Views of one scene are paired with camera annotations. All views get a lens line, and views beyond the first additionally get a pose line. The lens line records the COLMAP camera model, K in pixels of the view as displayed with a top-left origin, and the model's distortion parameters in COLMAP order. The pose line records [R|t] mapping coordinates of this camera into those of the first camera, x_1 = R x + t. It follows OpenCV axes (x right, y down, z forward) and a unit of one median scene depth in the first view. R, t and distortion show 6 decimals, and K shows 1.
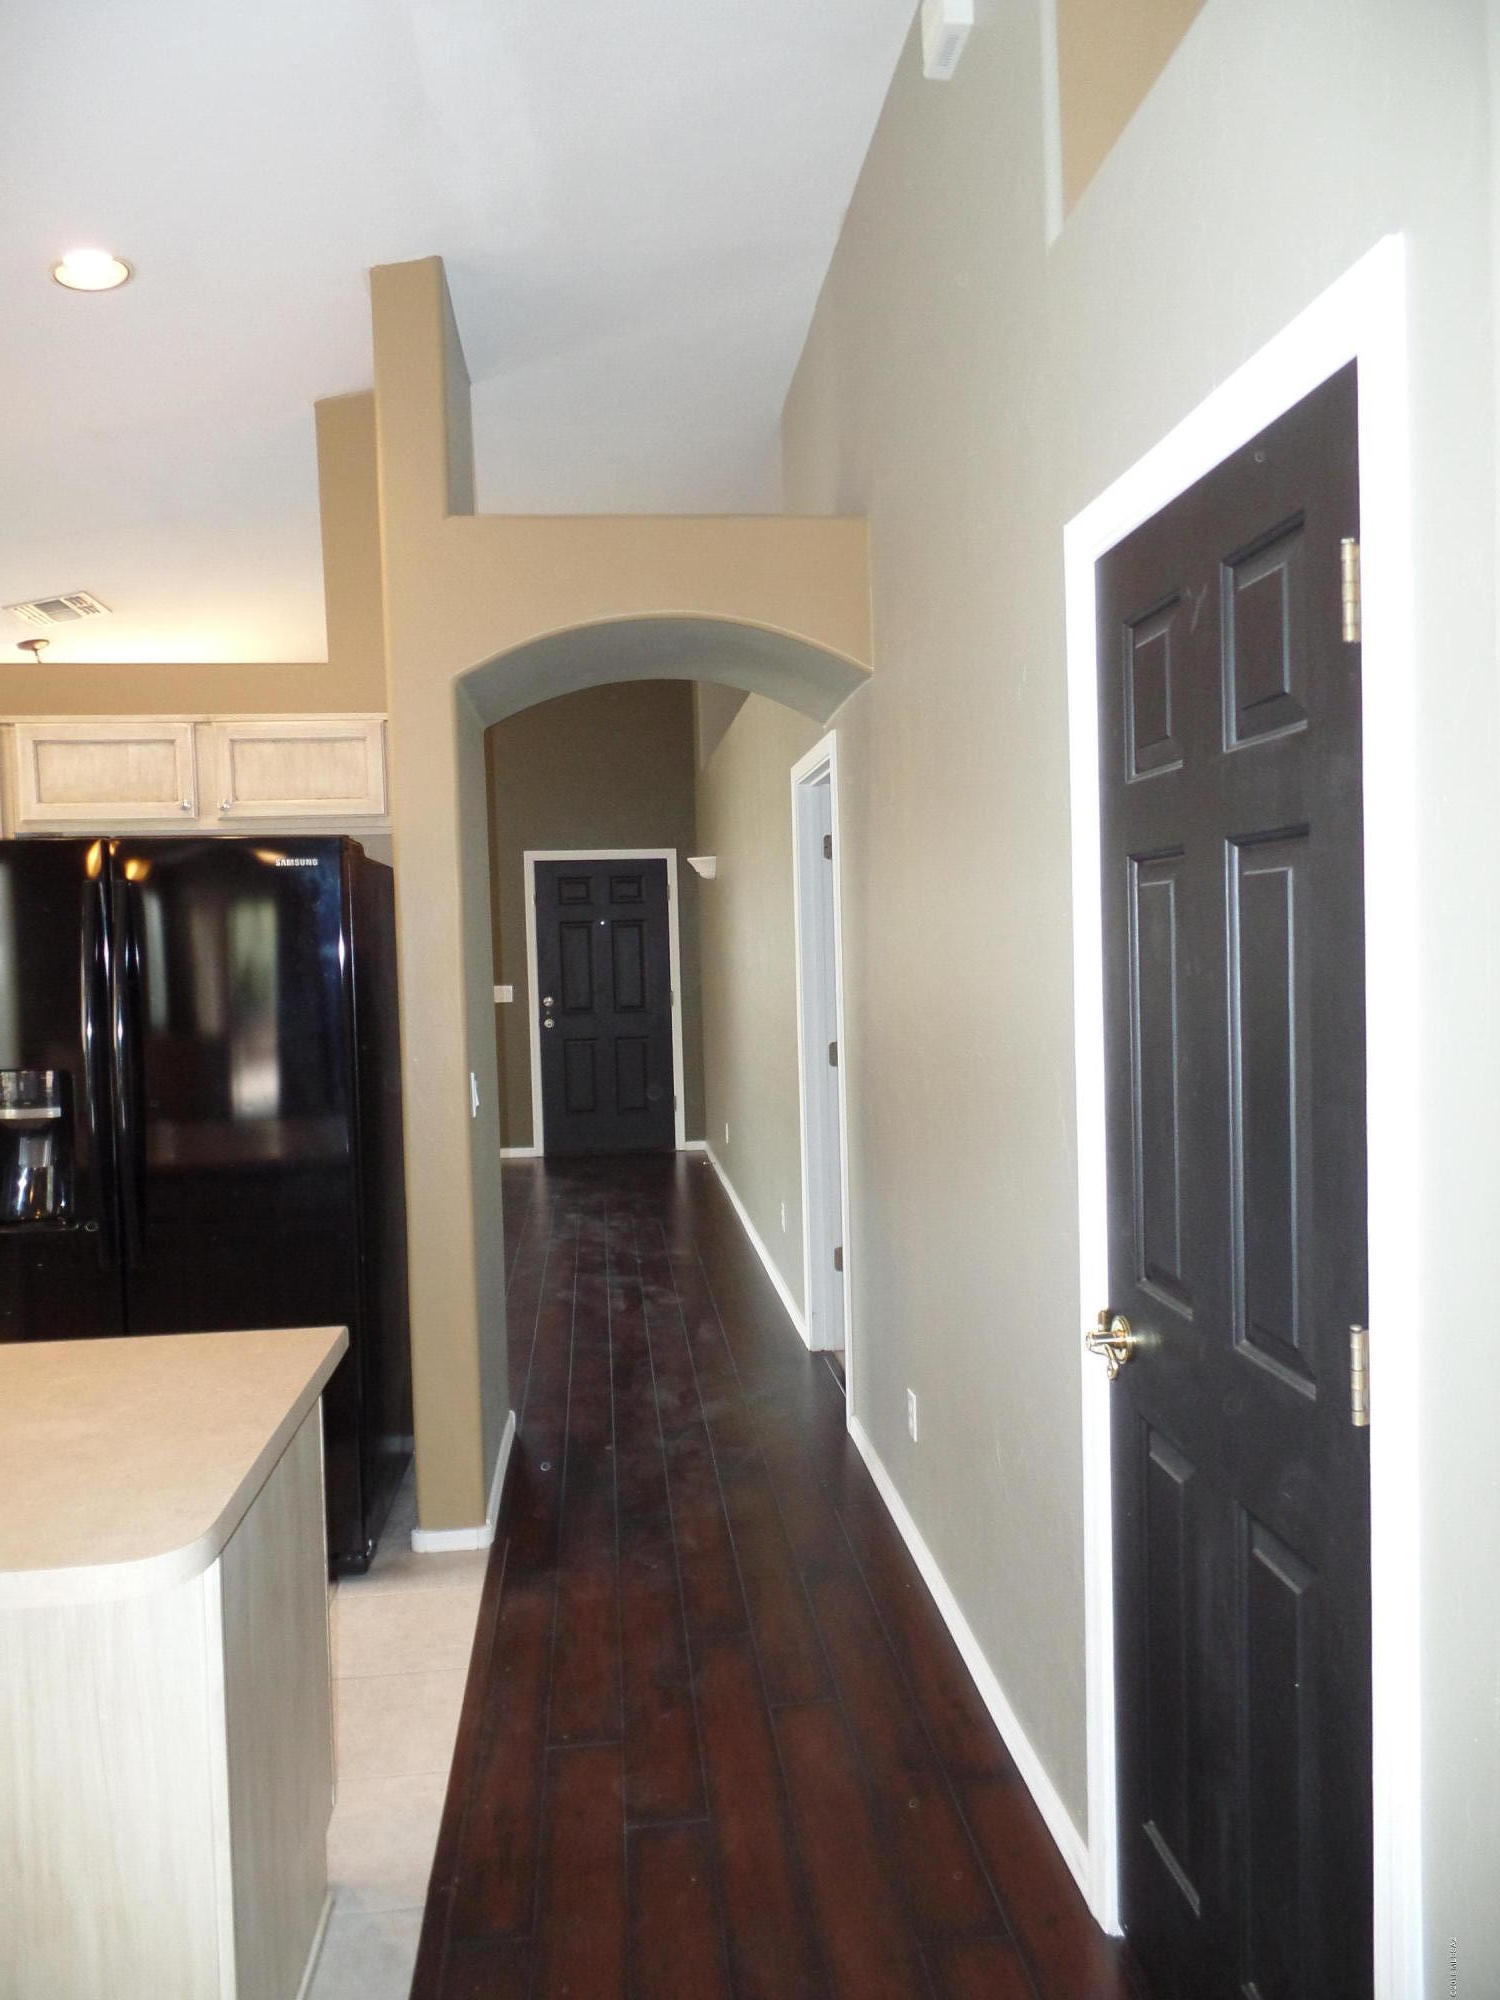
lens RADIAL K [[1388.5, 0, 743.9], [0, 1388.5, 1011.1], [0, 0, 1]] dist [0.007834, -0.007819]
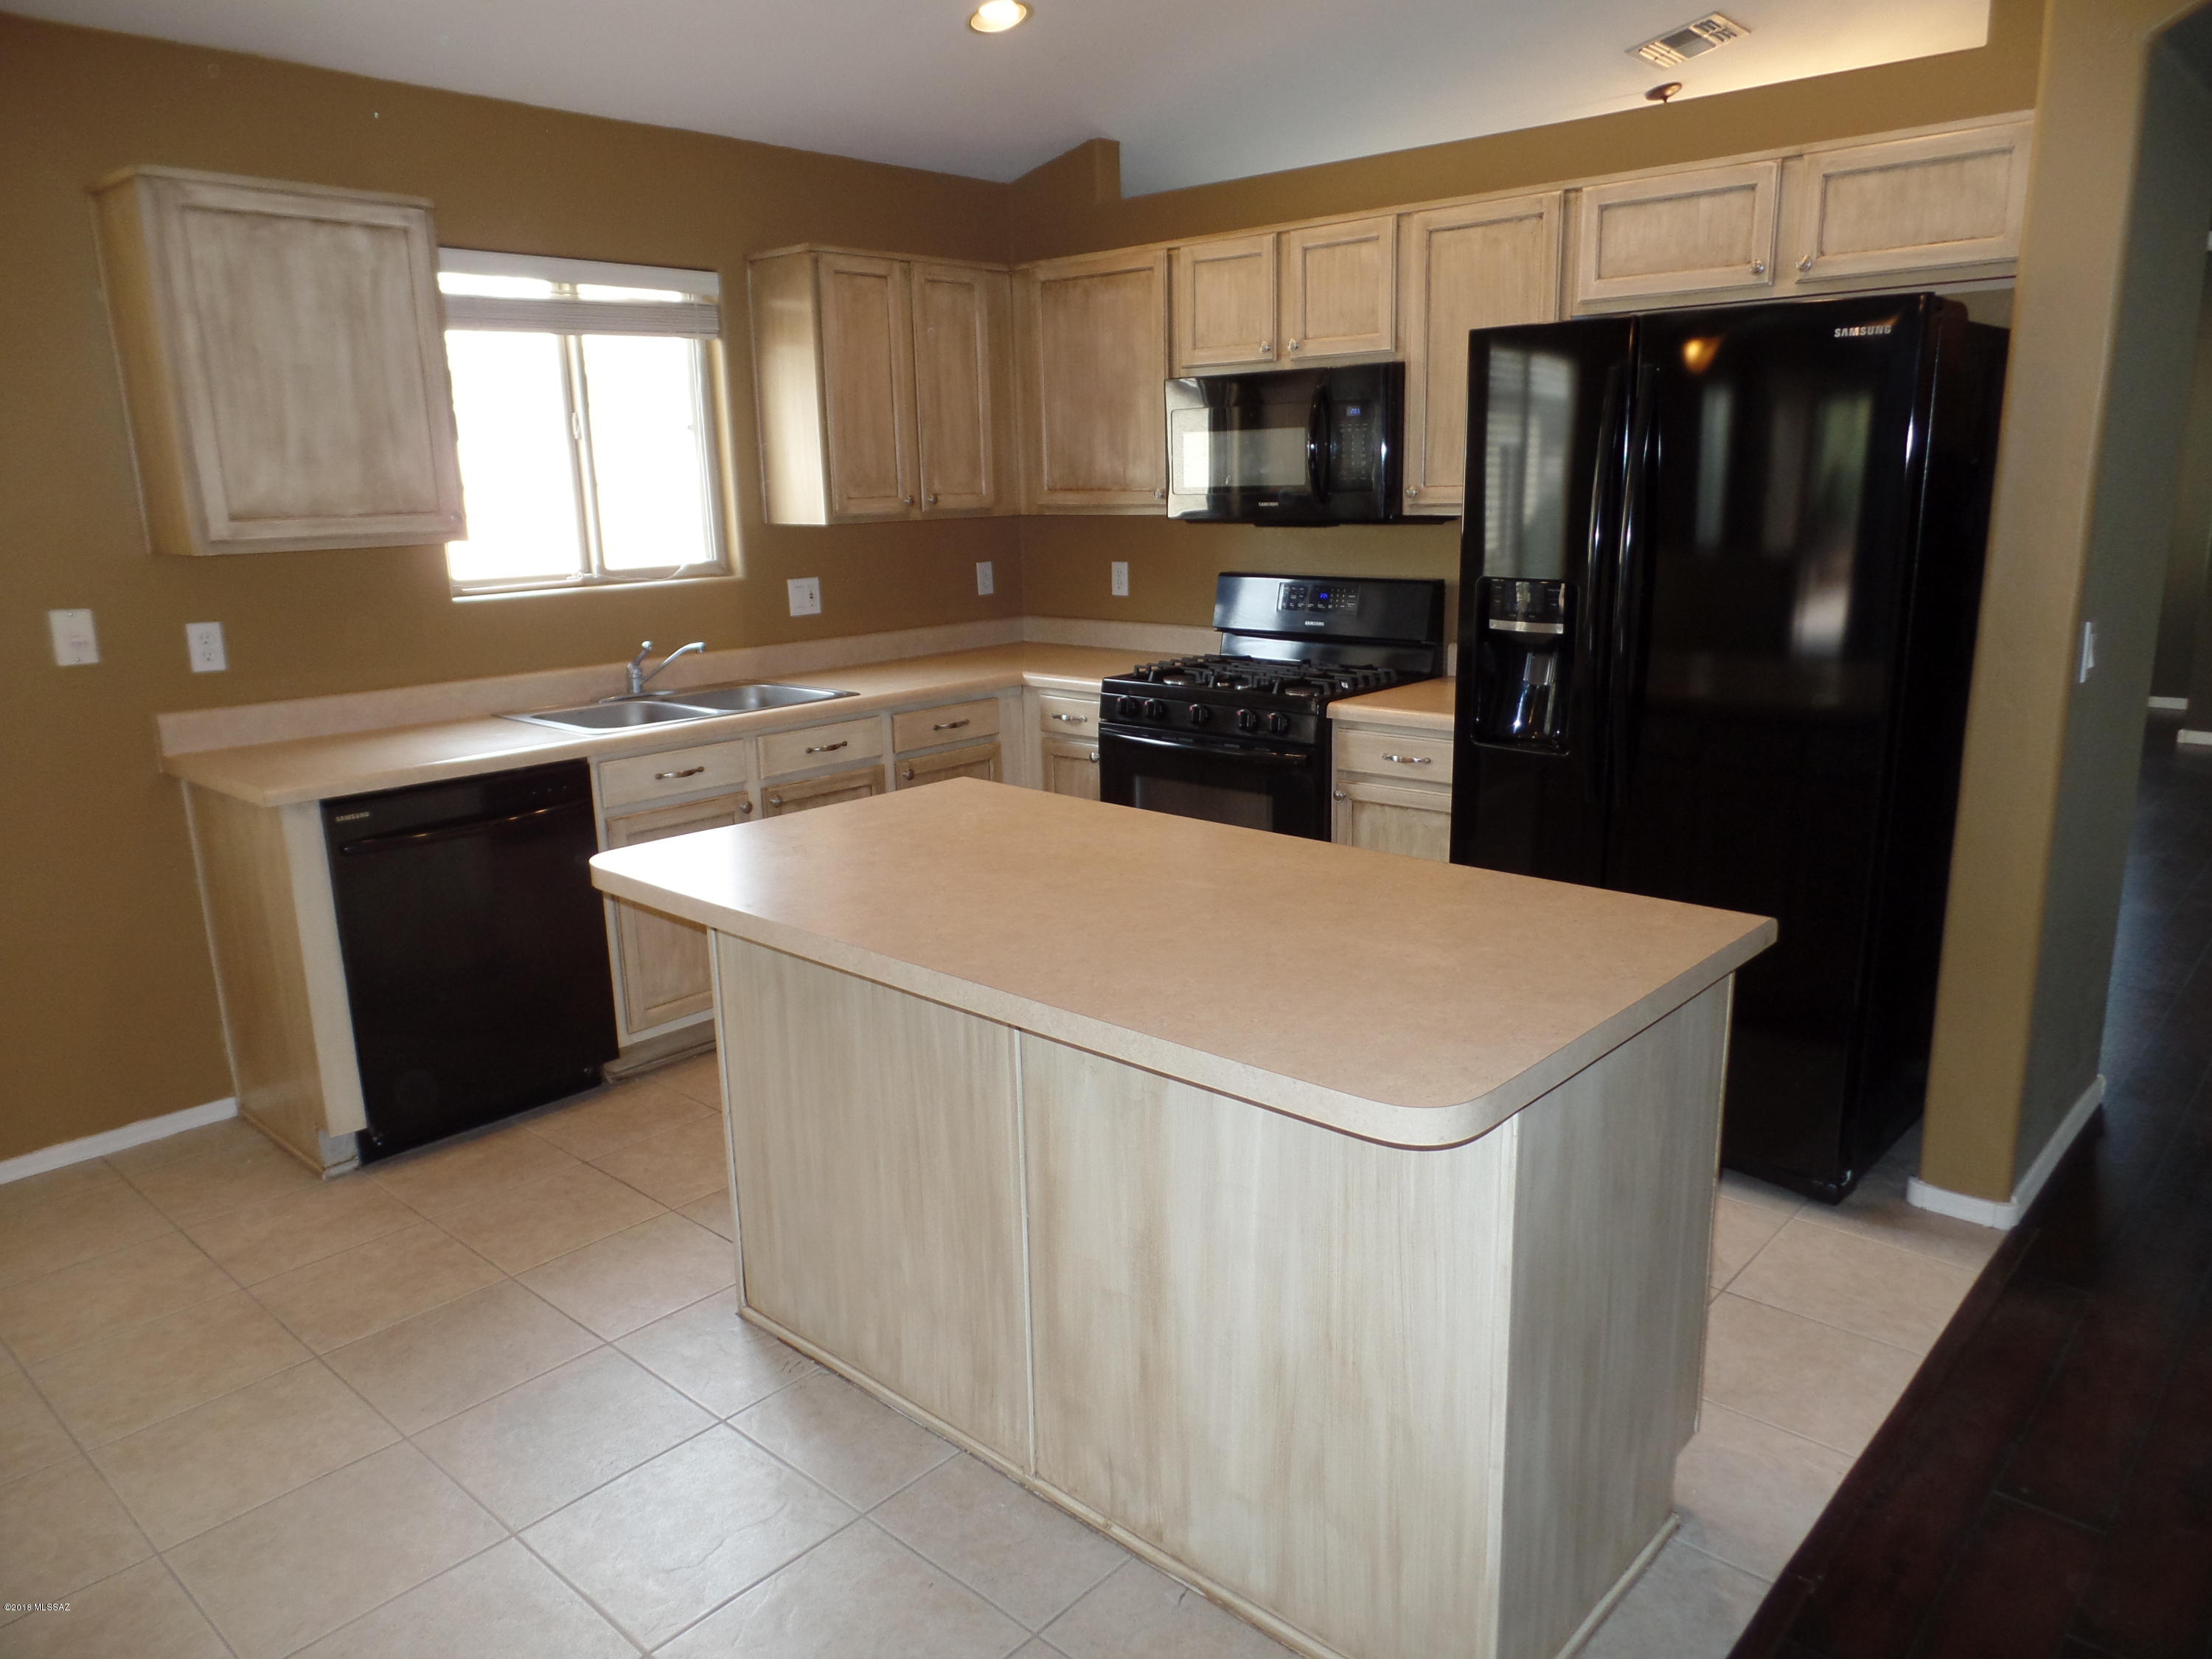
lens RADIAL K [[1535.6, 0, 1100.7], [0, 1535.6, 842.0], [0, 0, 1]] dist [0.007834, -0.007819]
pose [[0.667016, 0.182390, -0.722373, 0.059514], [-0.033415, 0.975920, 0.215552, 0.000727], [0.744293, -0.119639, 0.657049, 0.069491]]
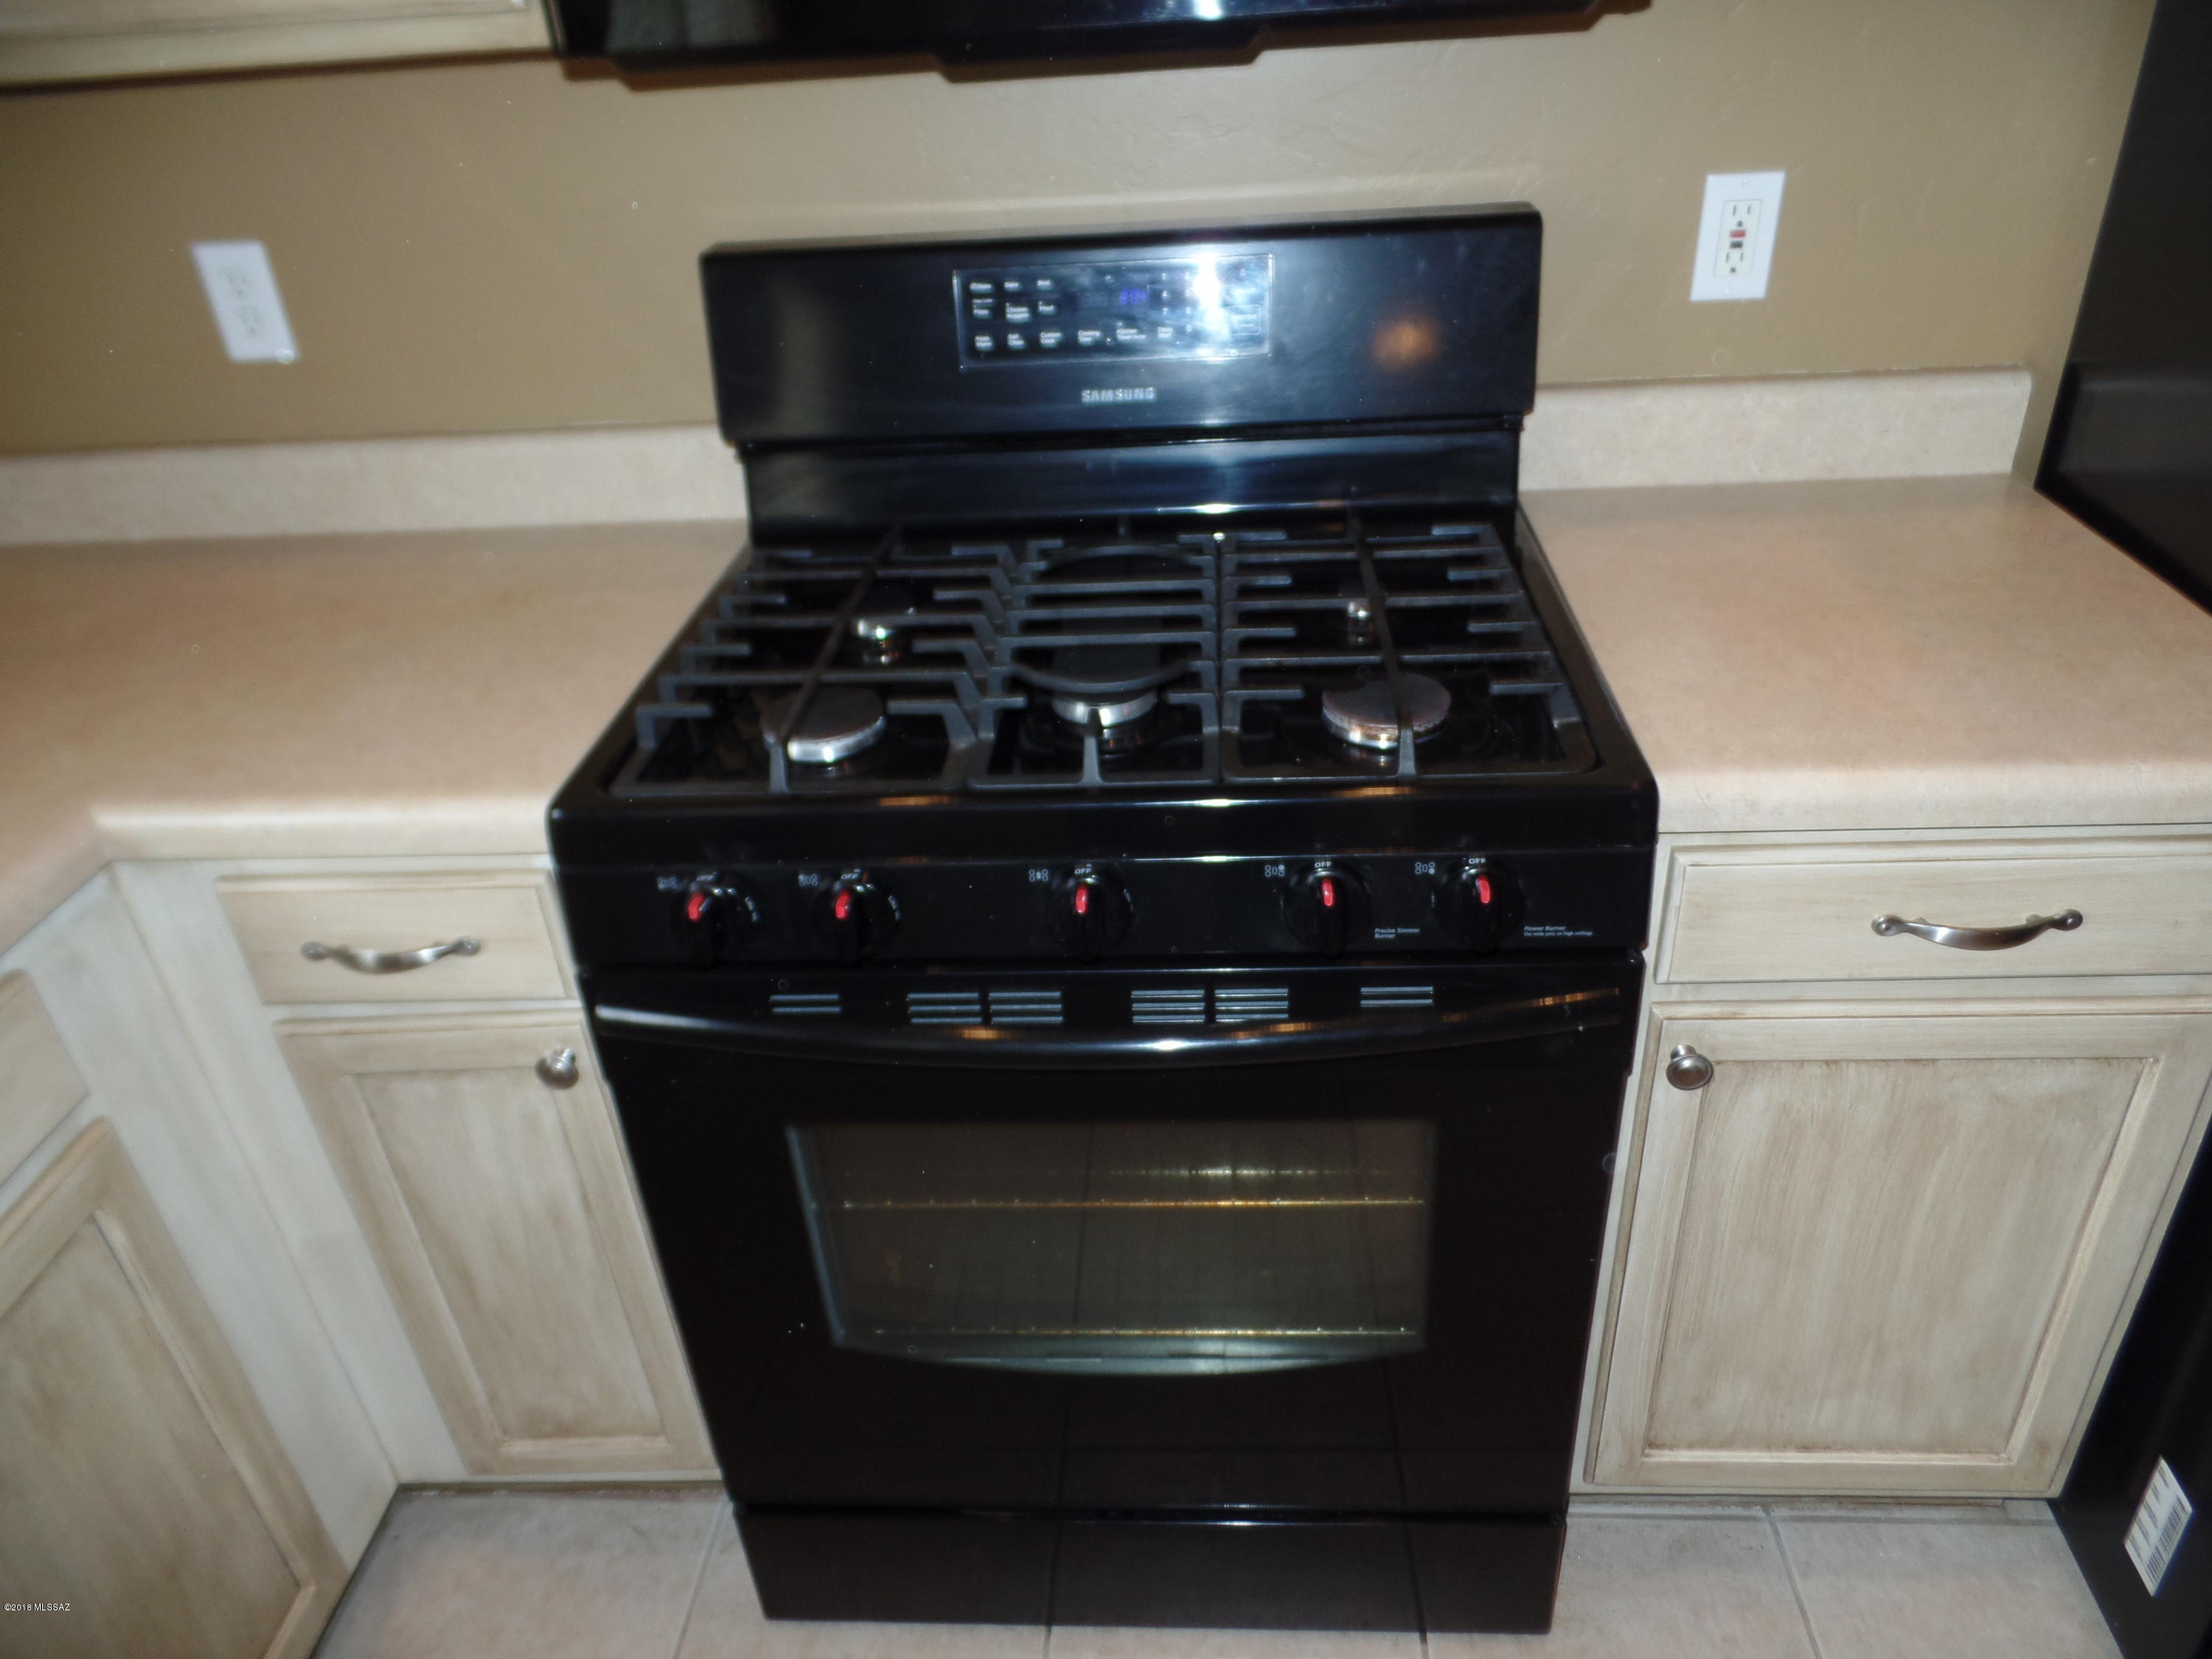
lens RADIAL K [[1535.6, 0, 1105.2], [0, 1535.6, 833.3], [0, 0, 1]] dist [0.007834, -0.007819]
pose [[0.986513, 0.050724, -0.155628, -0.690536], [0.029630, 0.879728, 0.474554, 0.003996], [0.160981, -0.472765, 0.866359, 0.646861]]
